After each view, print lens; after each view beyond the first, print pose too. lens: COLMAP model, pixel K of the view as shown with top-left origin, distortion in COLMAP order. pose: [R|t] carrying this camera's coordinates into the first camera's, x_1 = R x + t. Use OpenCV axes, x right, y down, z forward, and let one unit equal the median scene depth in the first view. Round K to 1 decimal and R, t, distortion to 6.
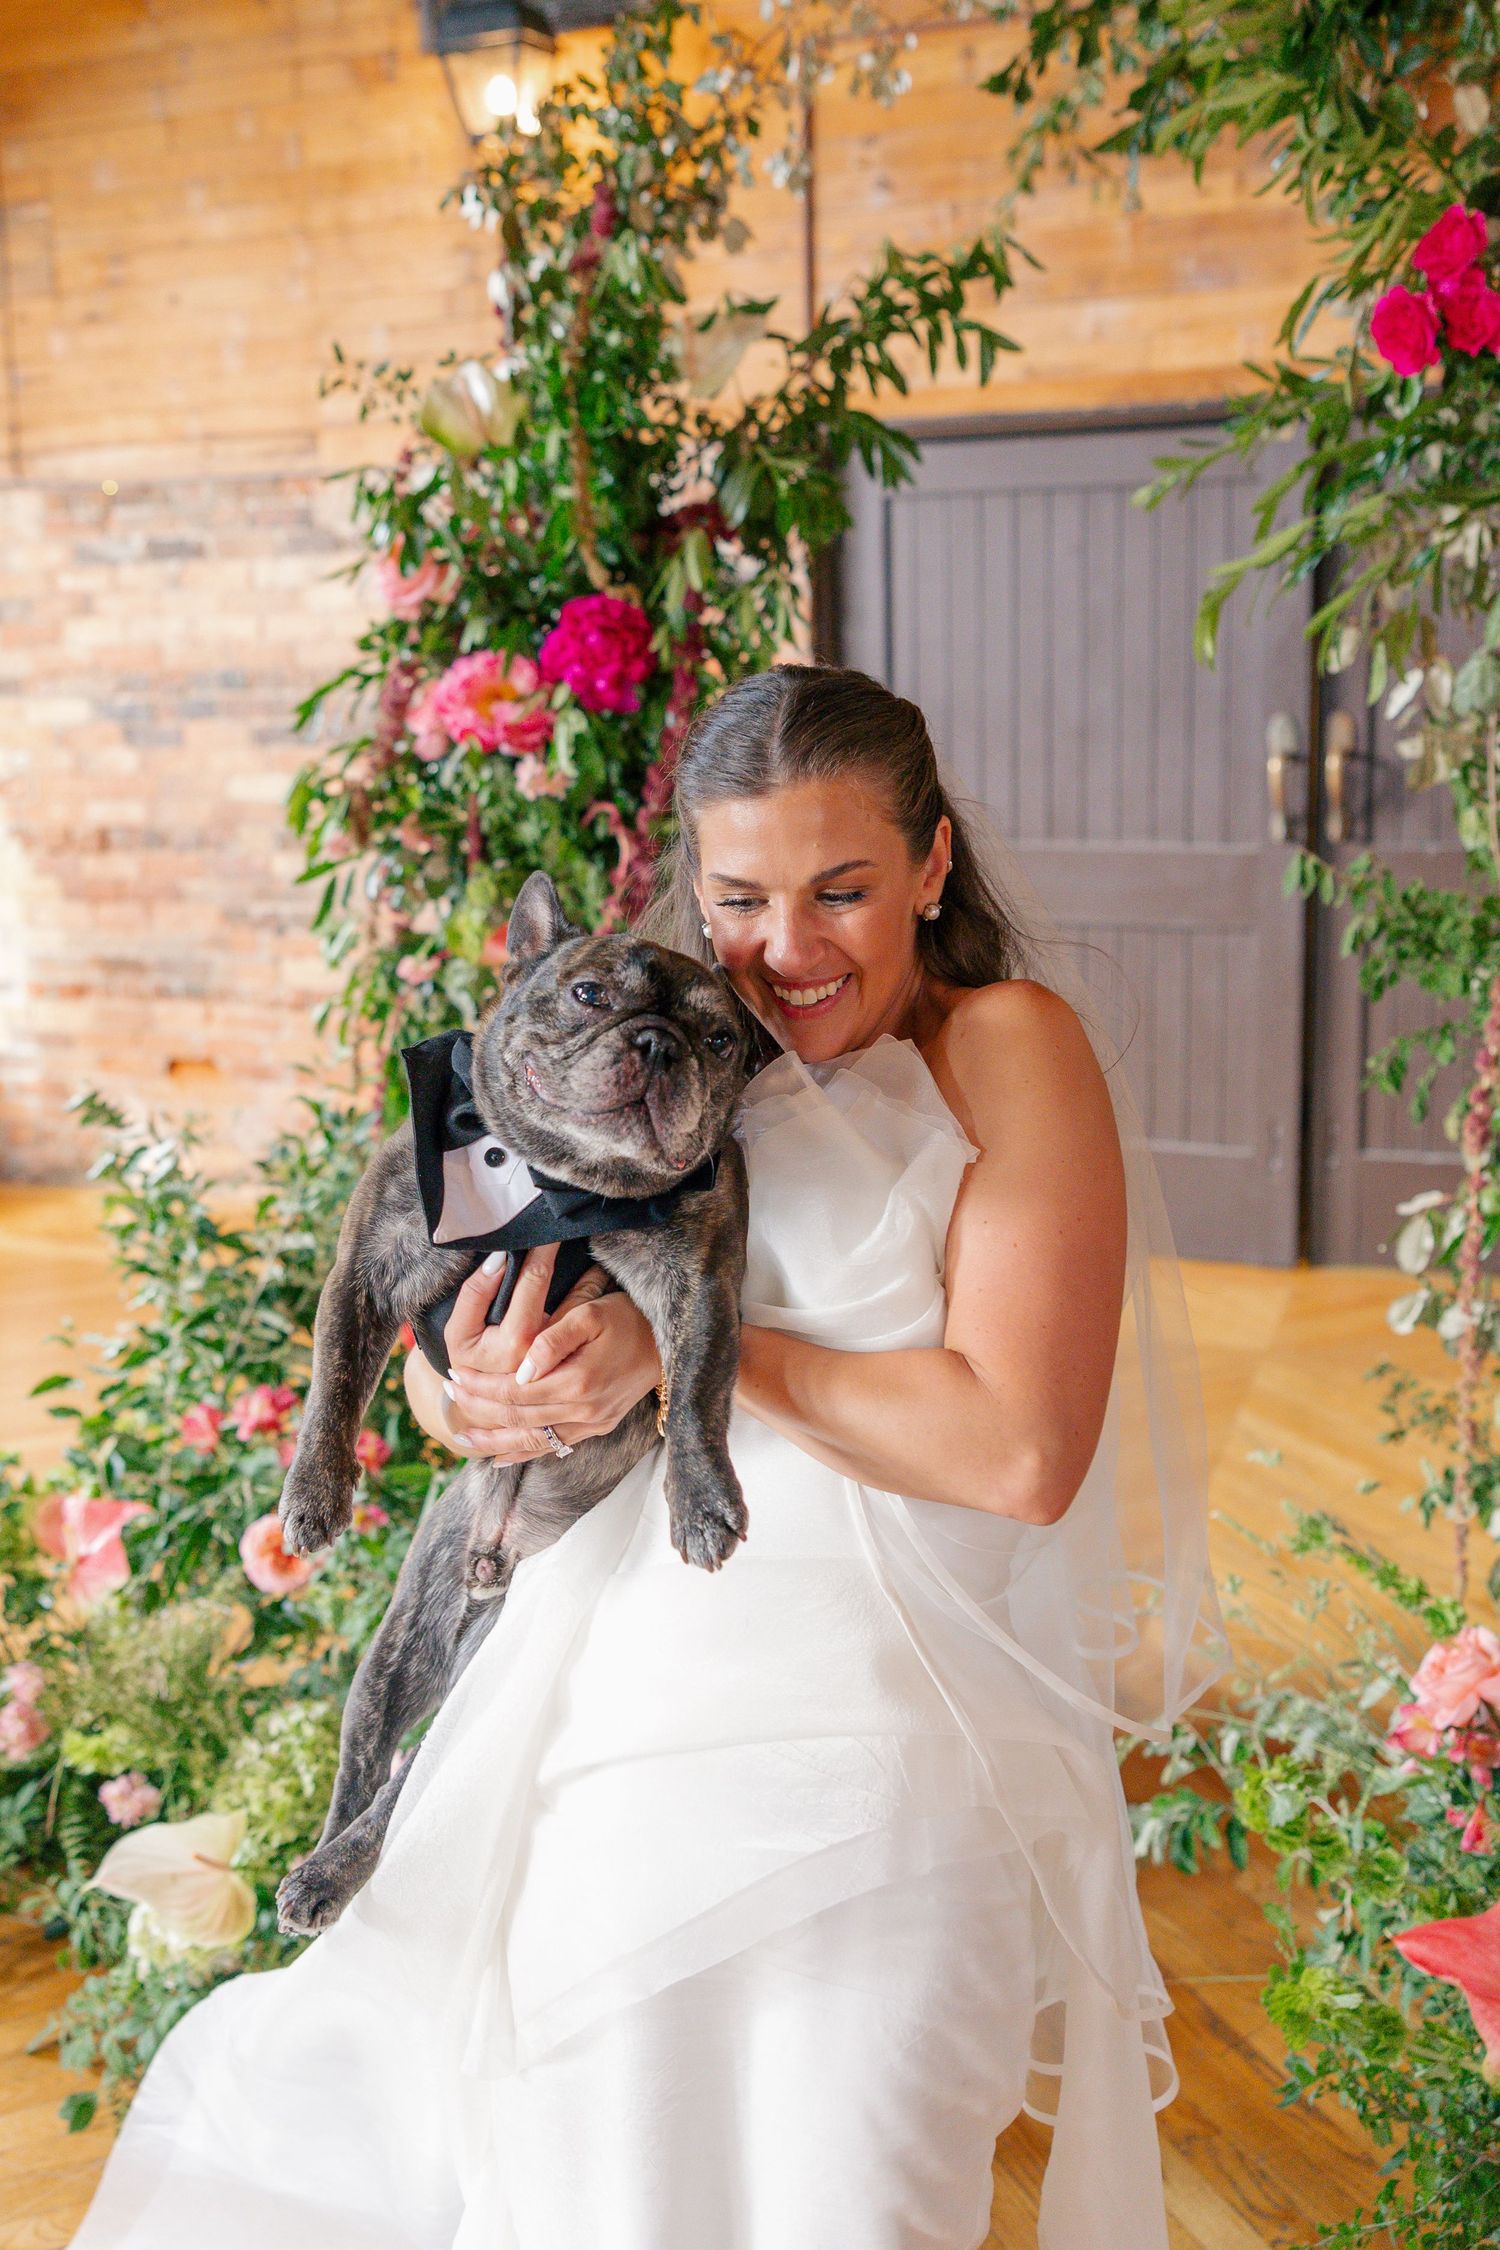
lens RADIAL K [[2128.6, 0, 694.7], [0, 2128.6, 1039.2], [0, 0, 1]] dist [0.004428, 0.006306]
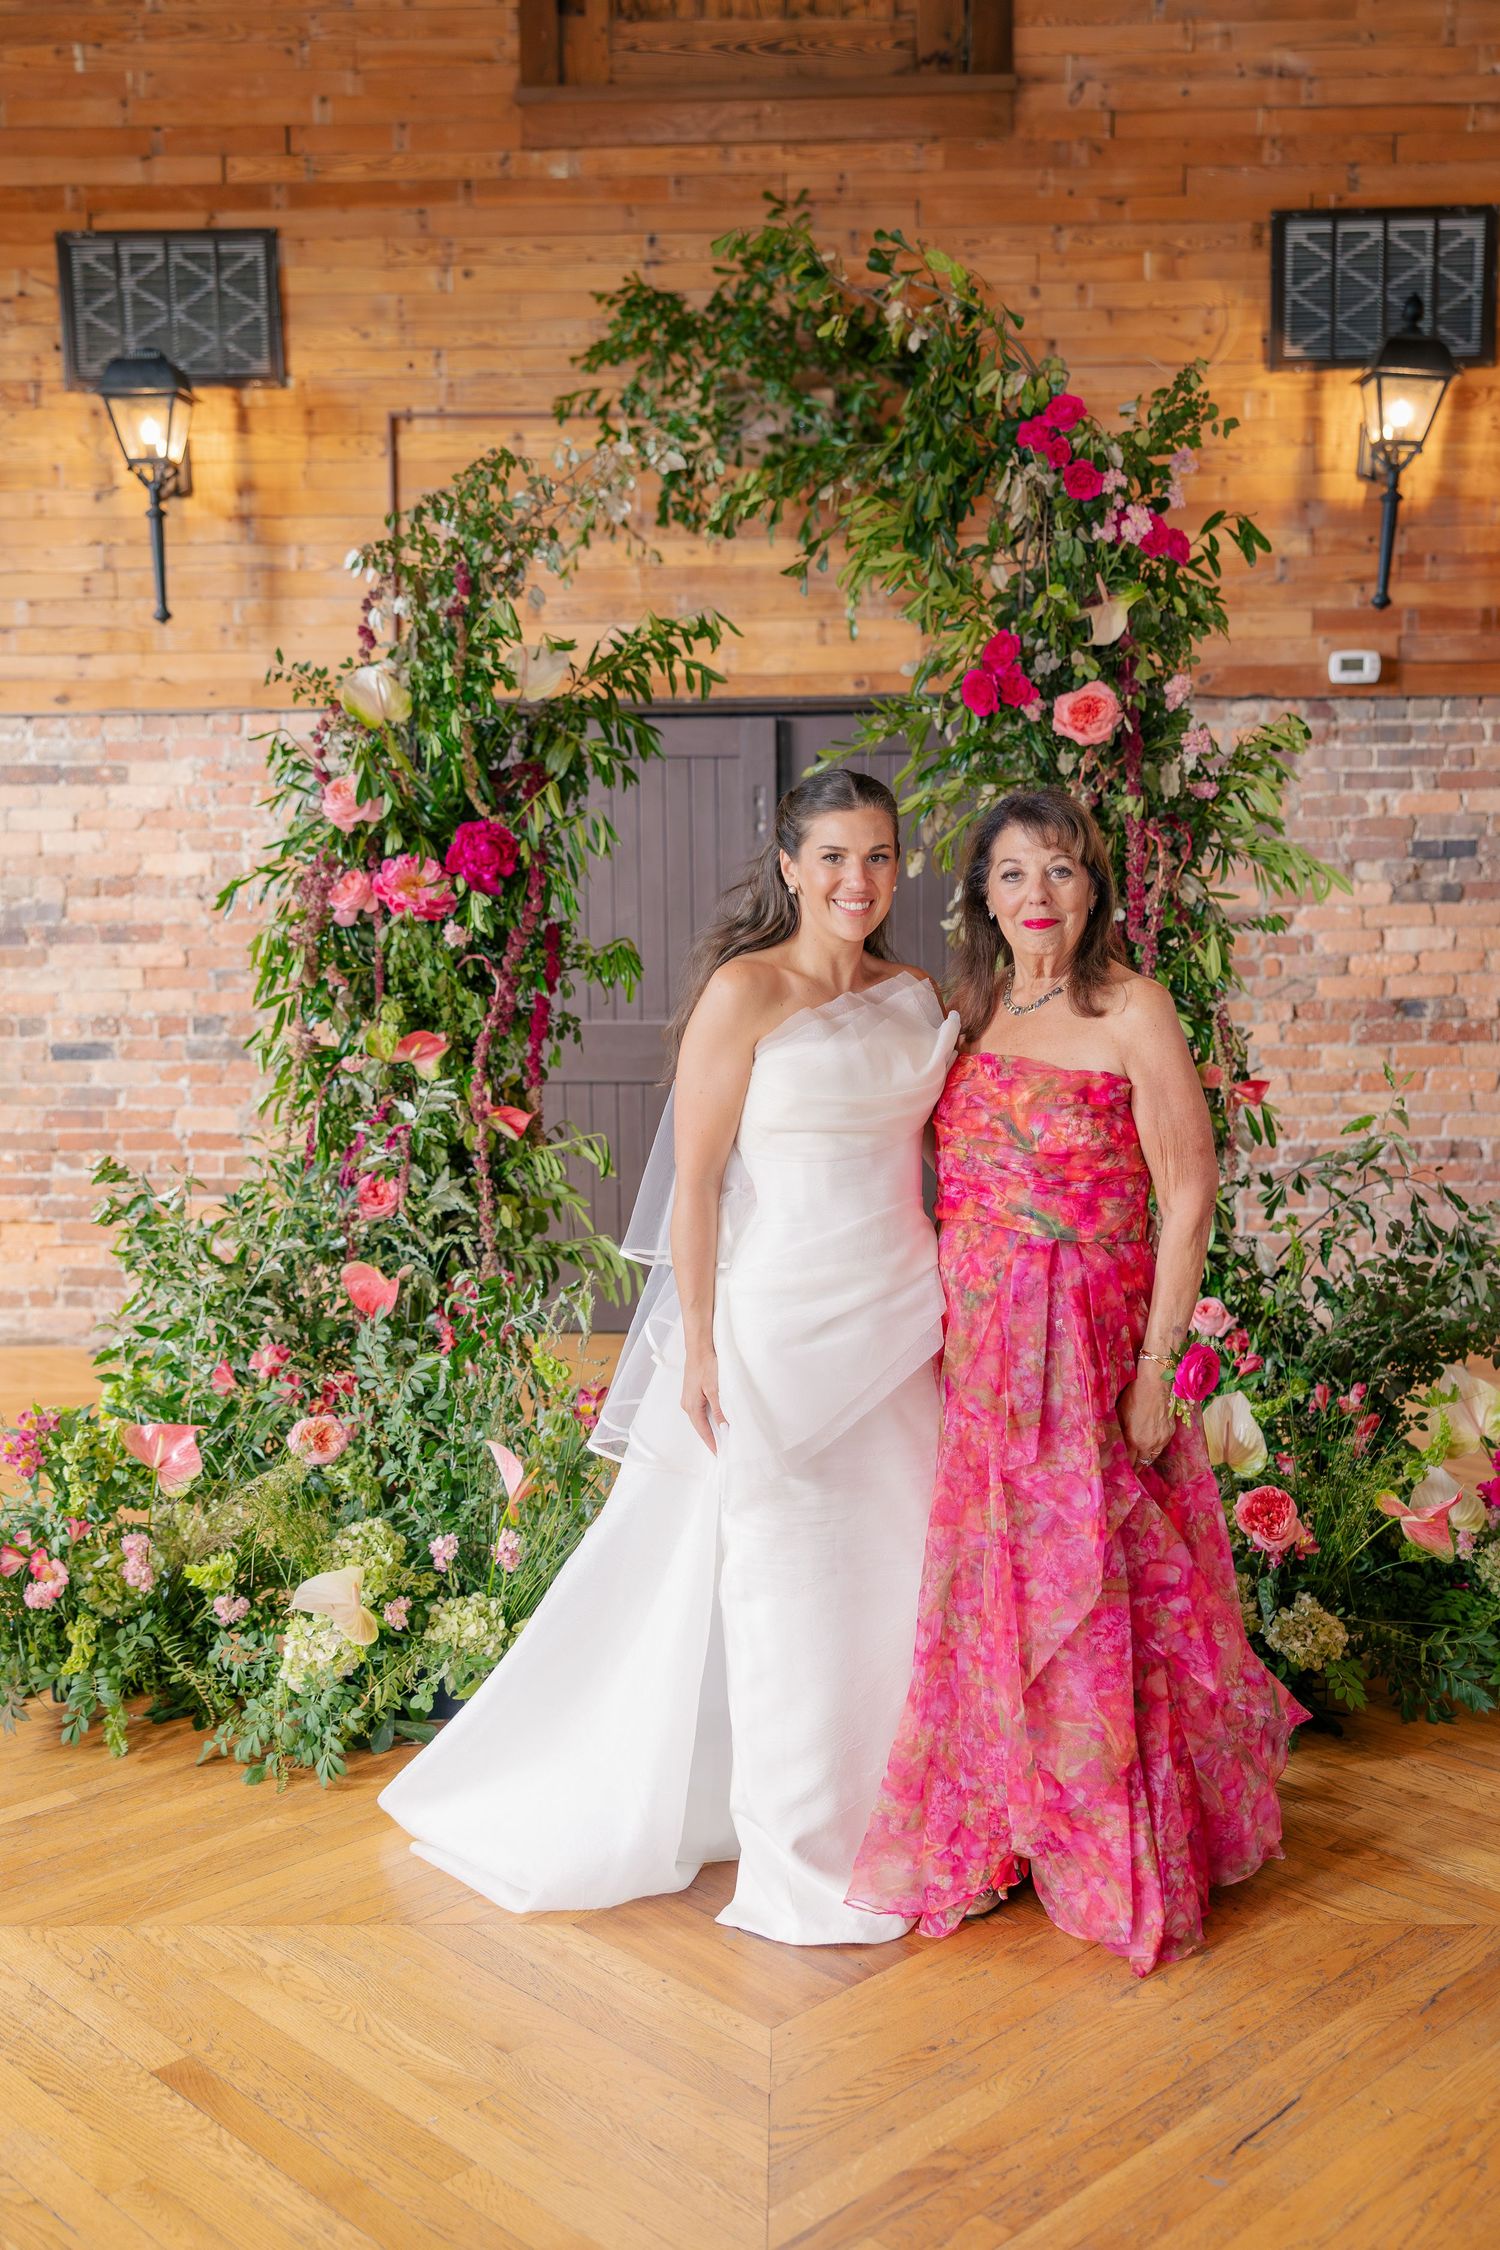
lens RADIAL K [[2185.4, 0, 750.0], [0, 2185.4, 1125.0], [0, 0, 1]] dist [0.008484, 0.009165]
pose [[0.932316, -0.021951, 0.360977, -0.436989], [0.050568, 0.996263, -0.070022, 0.134673], [-0.358091, 0.083536, 0.929942, -0.538281]]
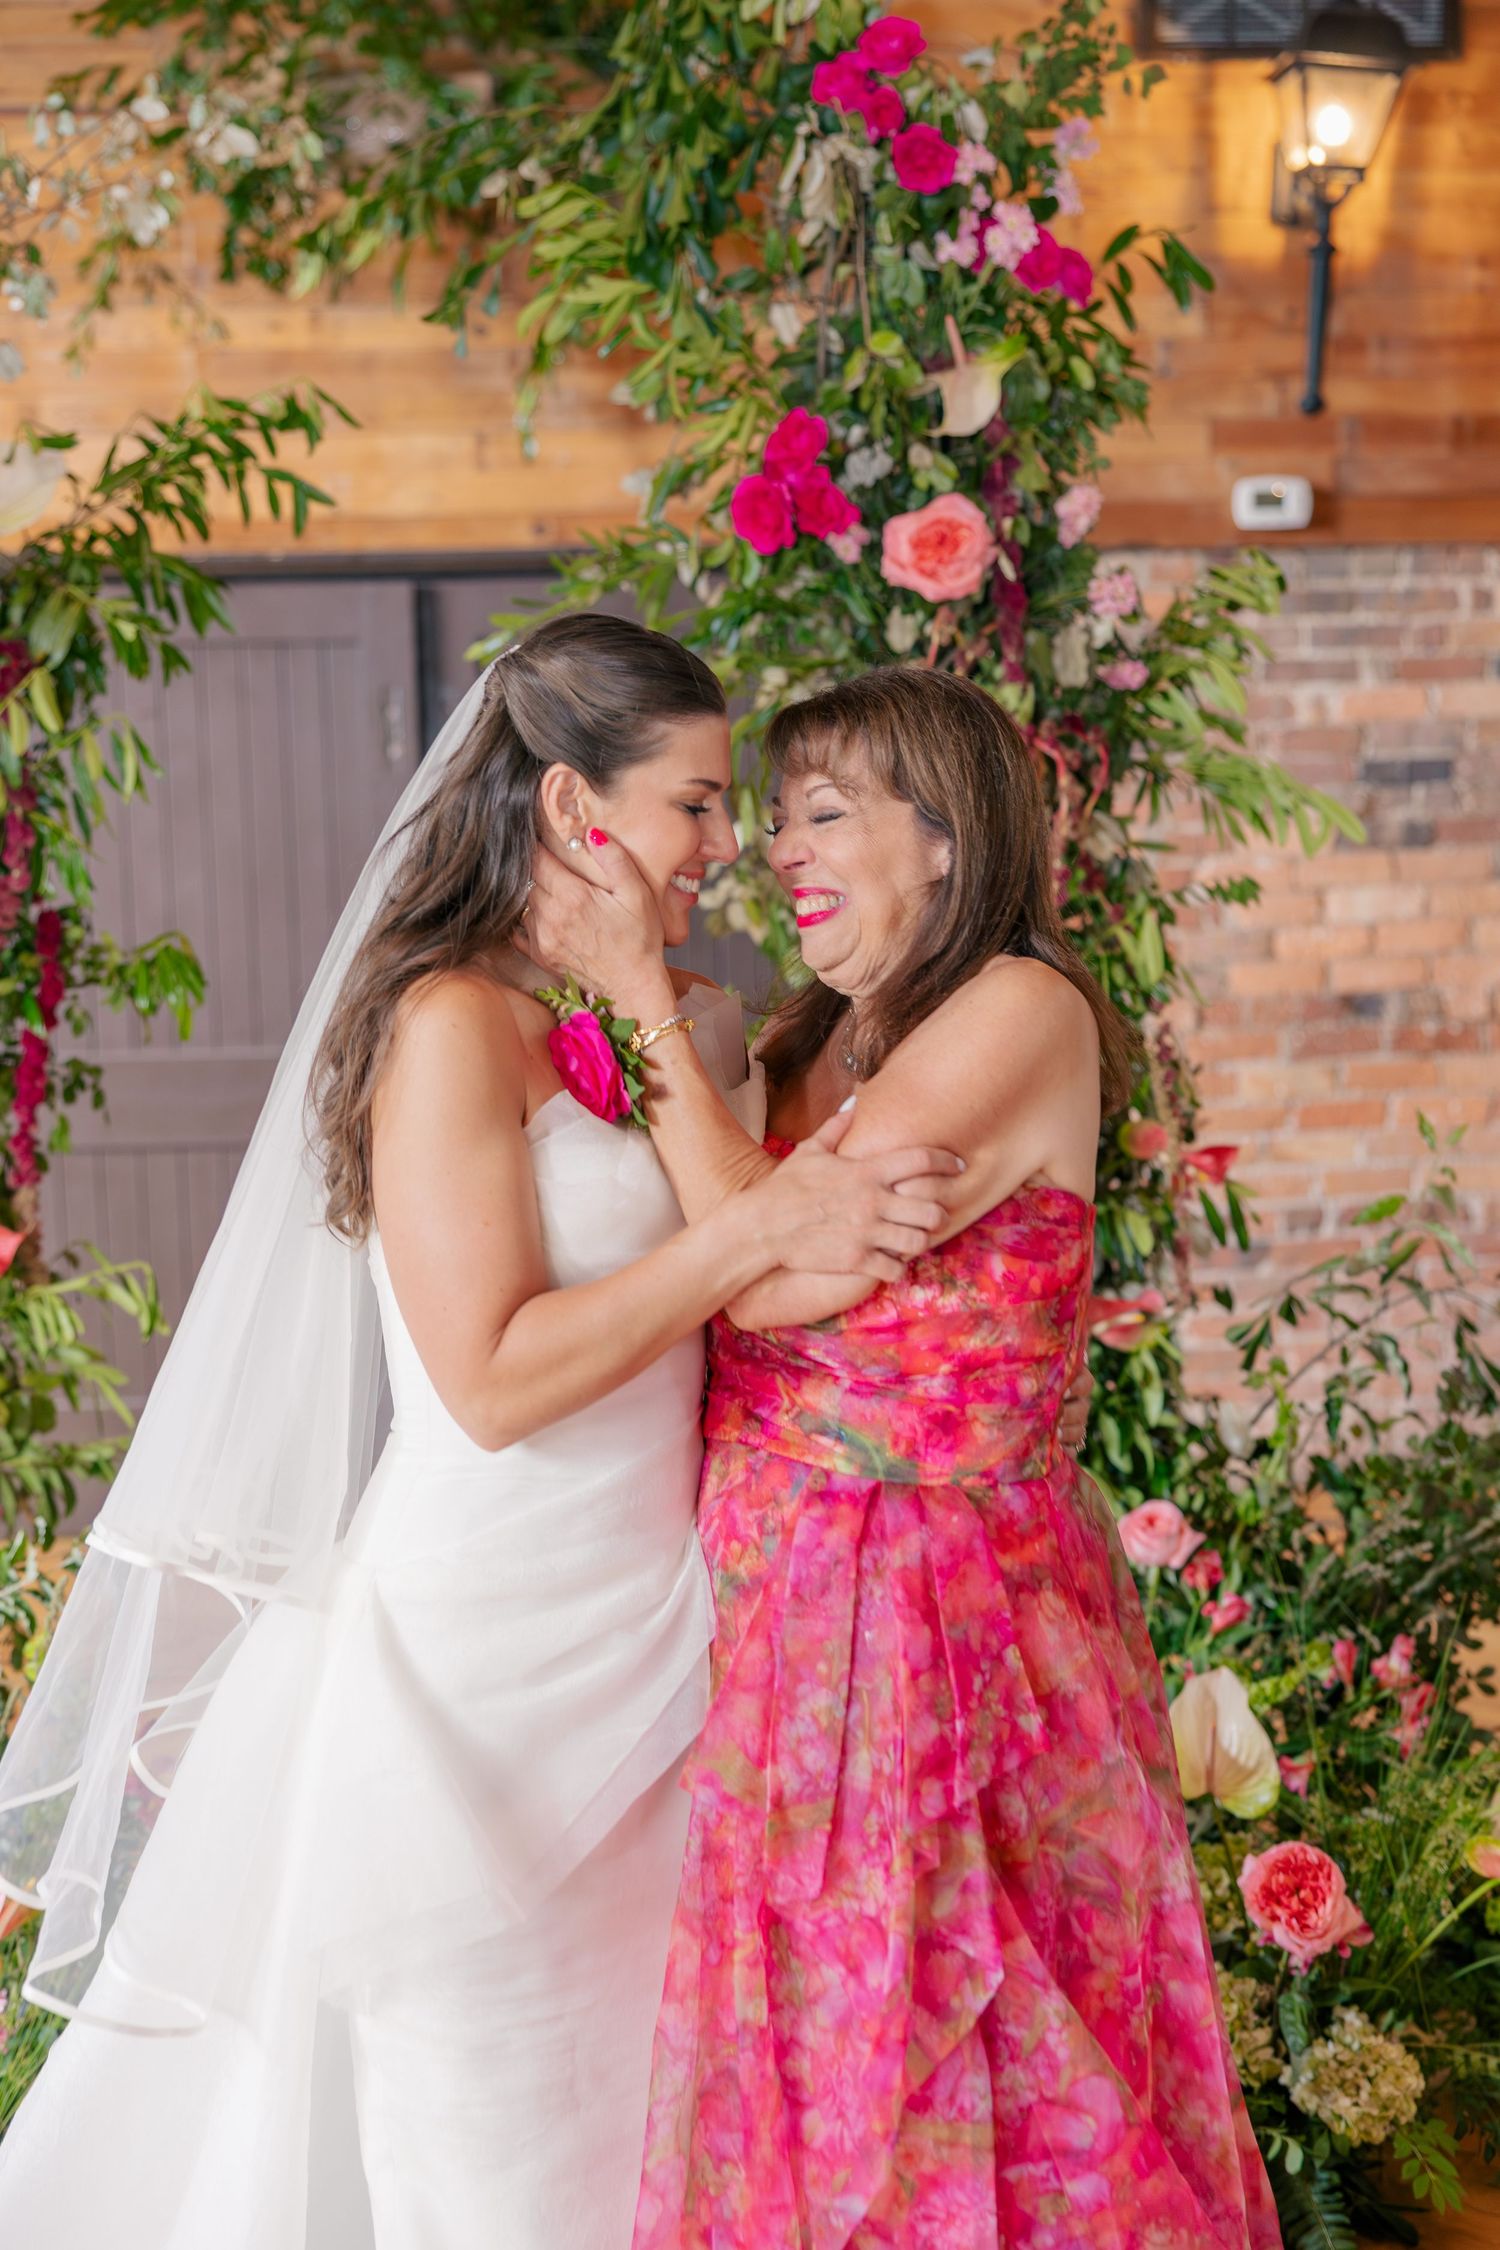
lens RADIAL K [[2901.1, 0, 736.9], [0, 2901.1, 1141.6], [0, 0, 1]] dist [0.009873, 0.012028]
pose [[0.880990, -0.045431, 0.470948, -0.324634], [0.086197, 0.994133, -0.065345, 0.075668], [-0.465216, 0.098163, 0.879737, -0.244325]]
